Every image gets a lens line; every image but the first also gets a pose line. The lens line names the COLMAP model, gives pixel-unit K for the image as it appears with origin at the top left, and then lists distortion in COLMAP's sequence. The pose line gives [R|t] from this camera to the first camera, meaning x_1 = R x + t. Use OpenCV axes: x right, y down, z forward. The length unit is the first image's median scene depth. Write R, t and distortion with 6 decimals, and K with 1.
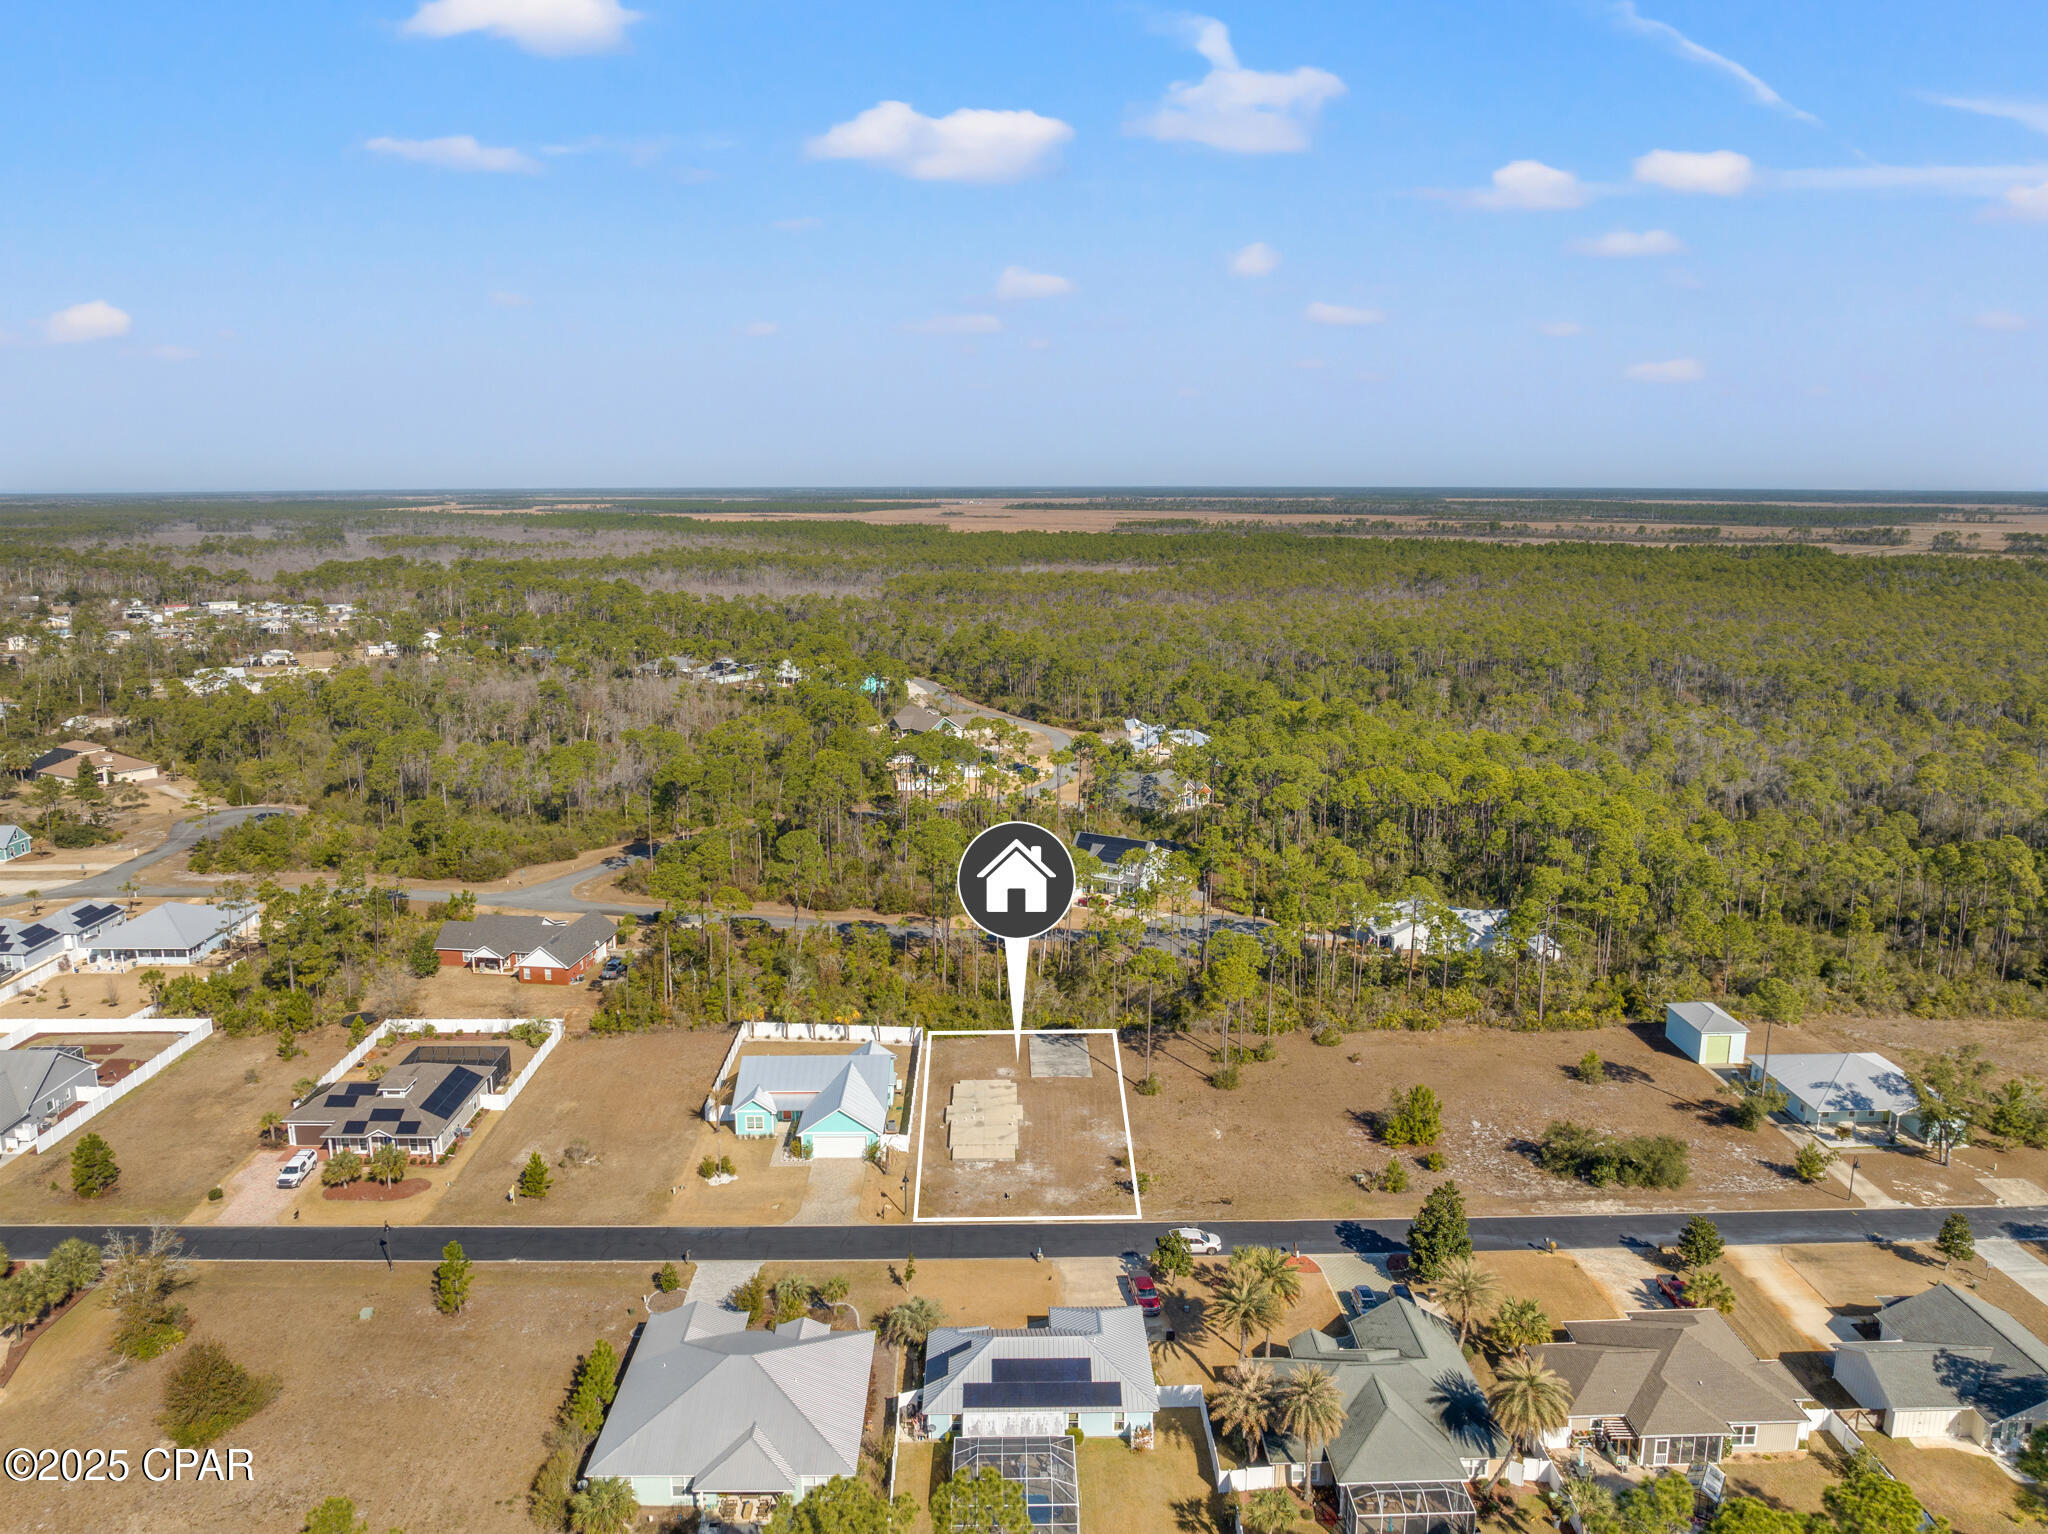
lens RADIAL K [[1446.0, 0, 1024.0], [0, 1446.0, 767.0], [0, 0, 1]] dist [-0.042977, 0.000534]
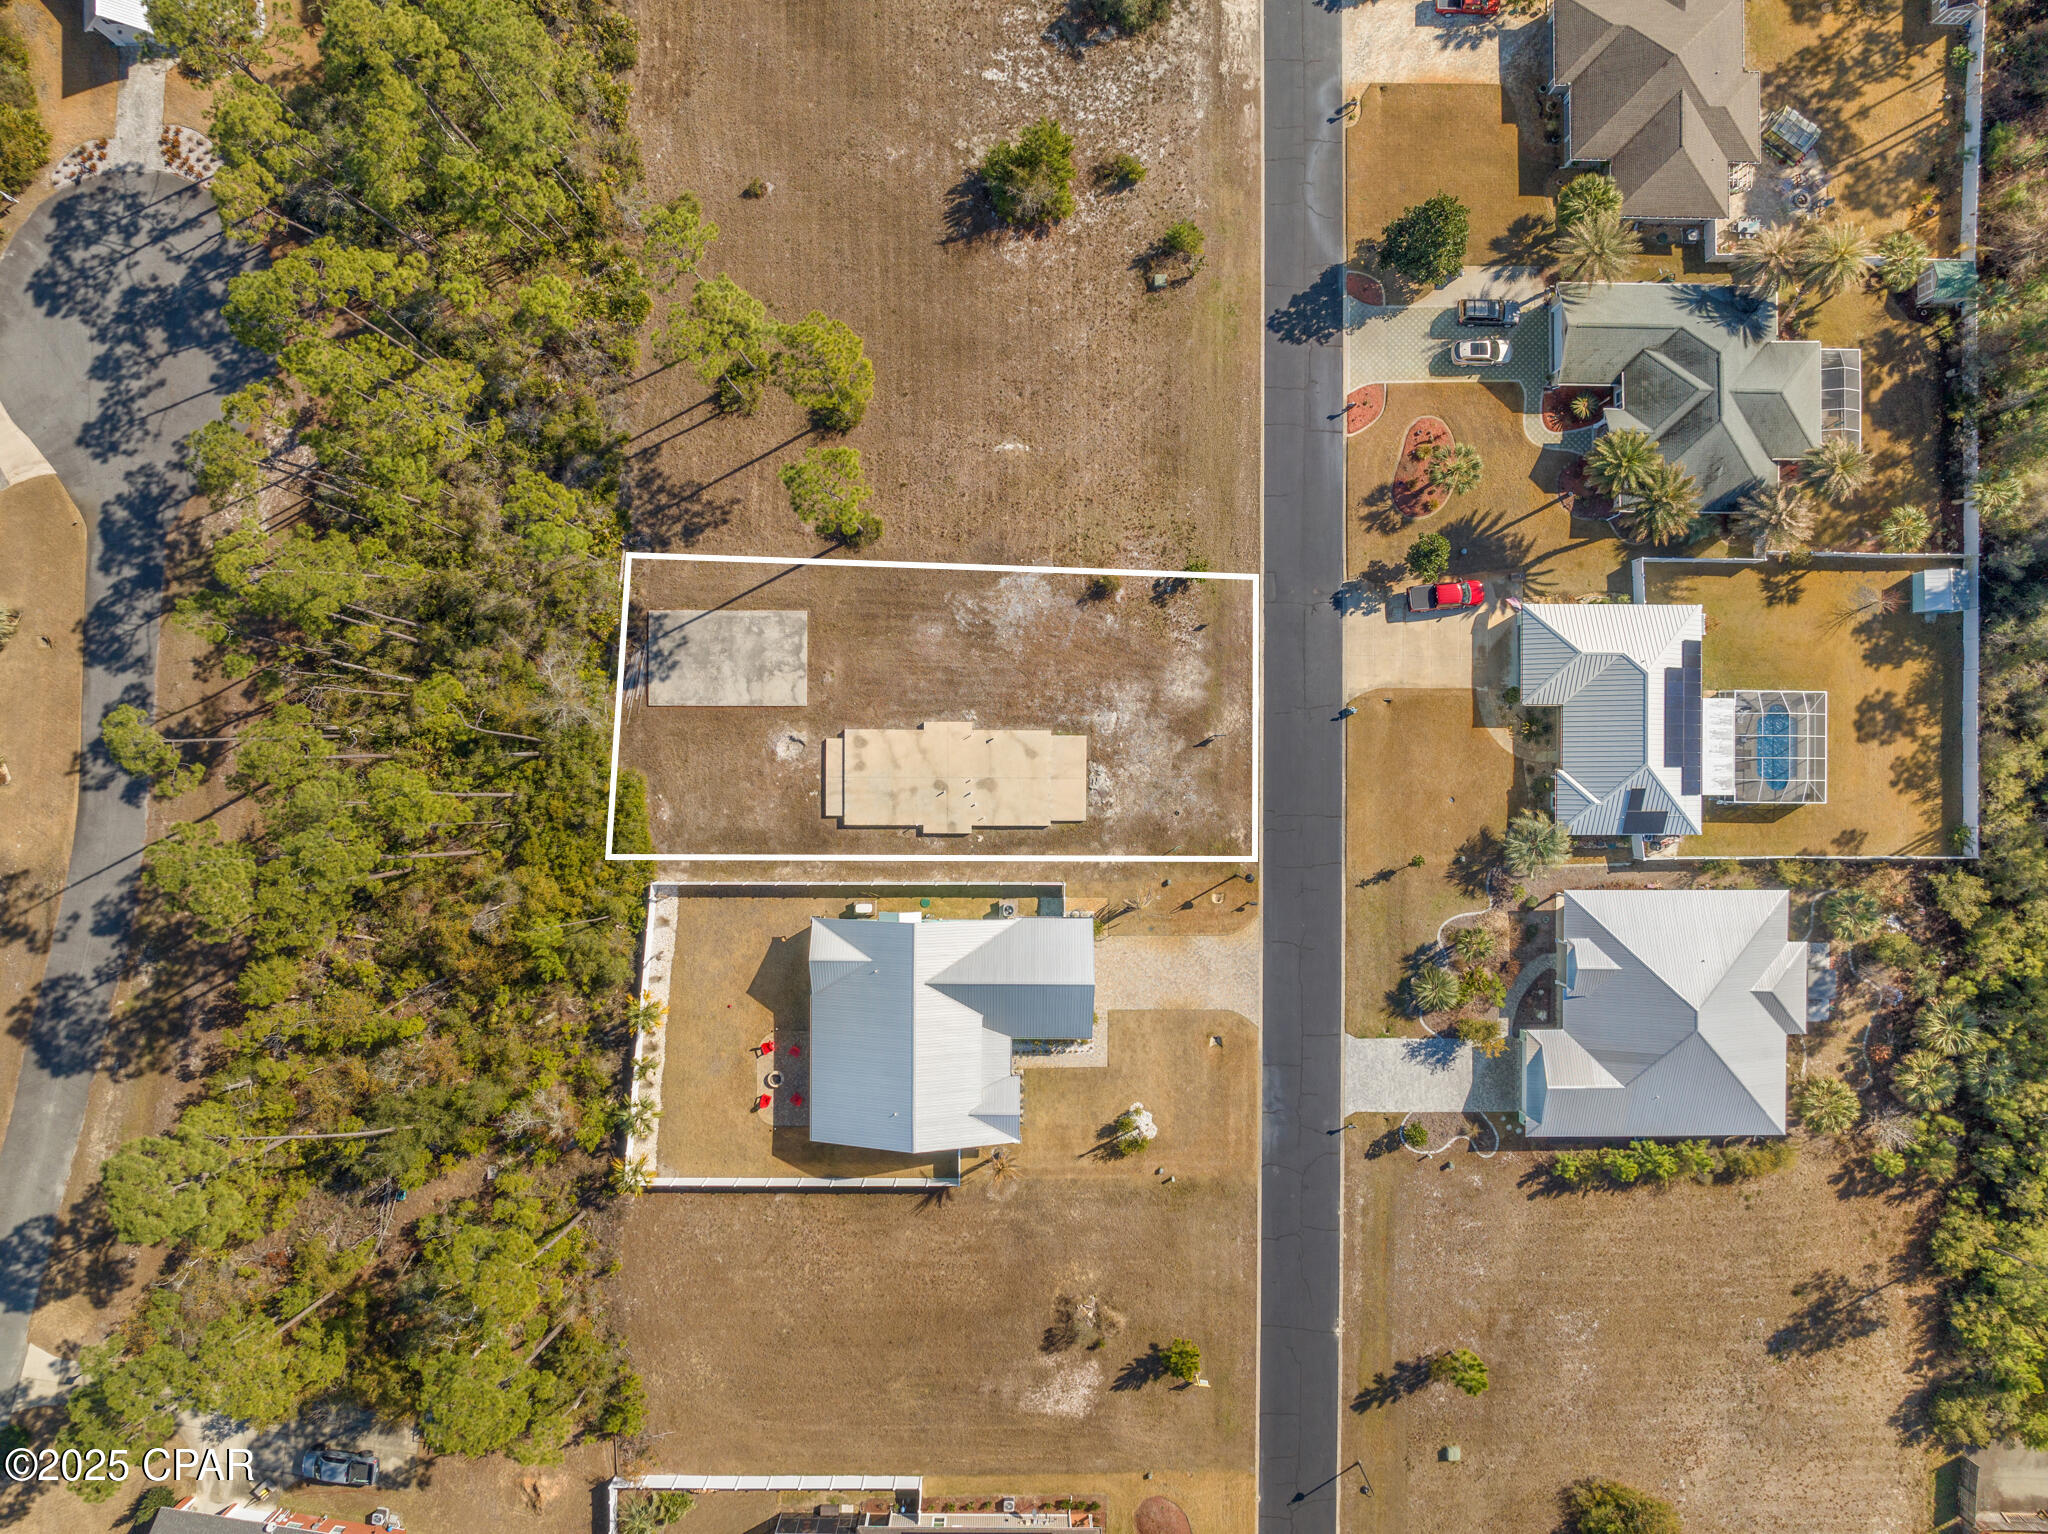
lens RADIAL K [[1446.0, 0, 1024.0], [0, 1446.0, 767.0], [0, 0, 1]] dist [-0.042977, 0.000534]
pose [[0.021076, -0.999778, -0.000387, -0.022131], [0.188455, 0.003593, 0.982075, -0.440427], [-0.981856, -0.020771, 0.188489, 0.860092]]
